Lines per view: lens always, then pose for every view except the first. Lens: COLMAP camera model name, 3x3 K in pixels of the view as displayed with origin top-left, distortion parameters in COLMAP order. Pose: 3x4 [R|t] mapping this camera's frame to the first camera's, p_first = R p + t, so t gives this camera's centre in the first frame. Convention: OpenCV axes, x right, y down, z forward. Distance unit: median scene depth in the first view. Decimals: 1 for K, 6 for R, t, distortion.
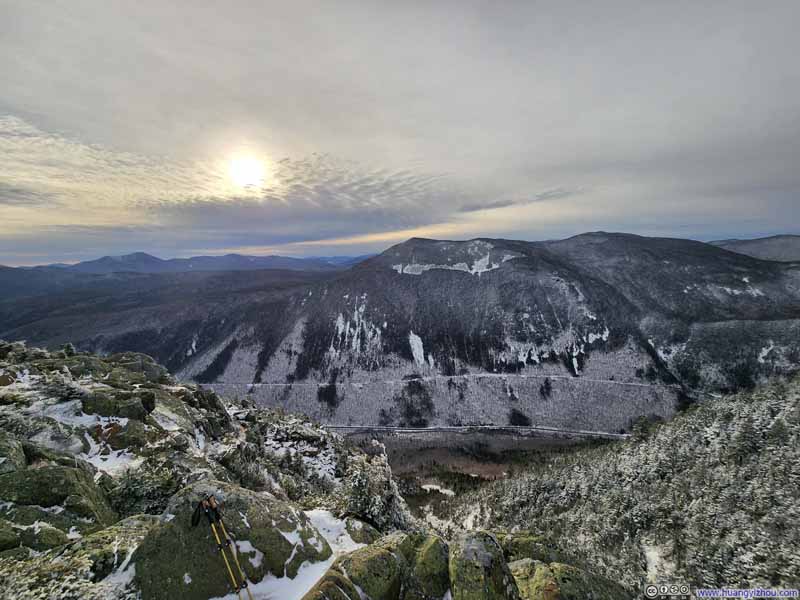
lens RADIAL K [[323.6, 0, 398.6], [0, 323.6, 293.4], [0, 0, 1]] dist [0.002236, -0.001465]
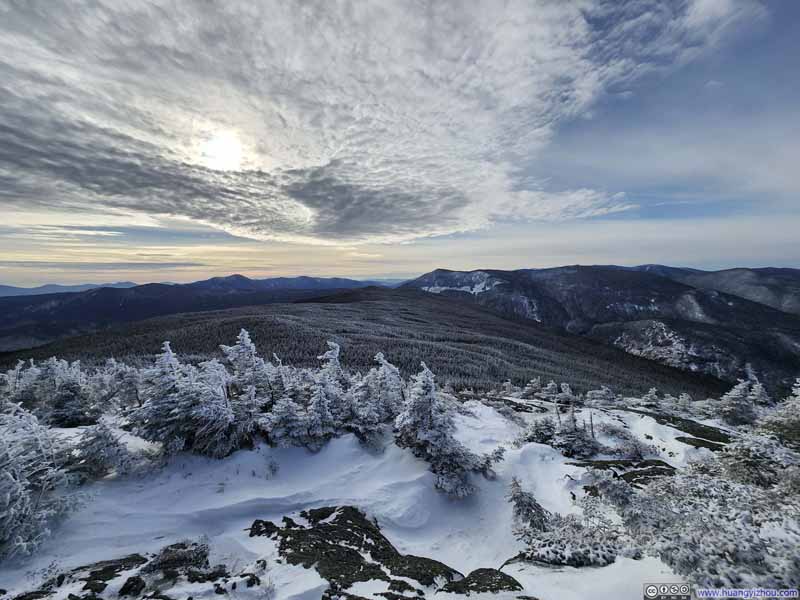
lens RADIAL K [[323.6, 0, 395.0], [0, 323.6, 295.3], [0, 0, 1]] dist [0.002236, -0.001465]
pose [[0.986232, 0.020066, -0.164143, 0.134850], [-0.029591, 0.998004, -0.055788, 0.053569], [0.162696, 0.059877, 0.984858, -0.679551]]
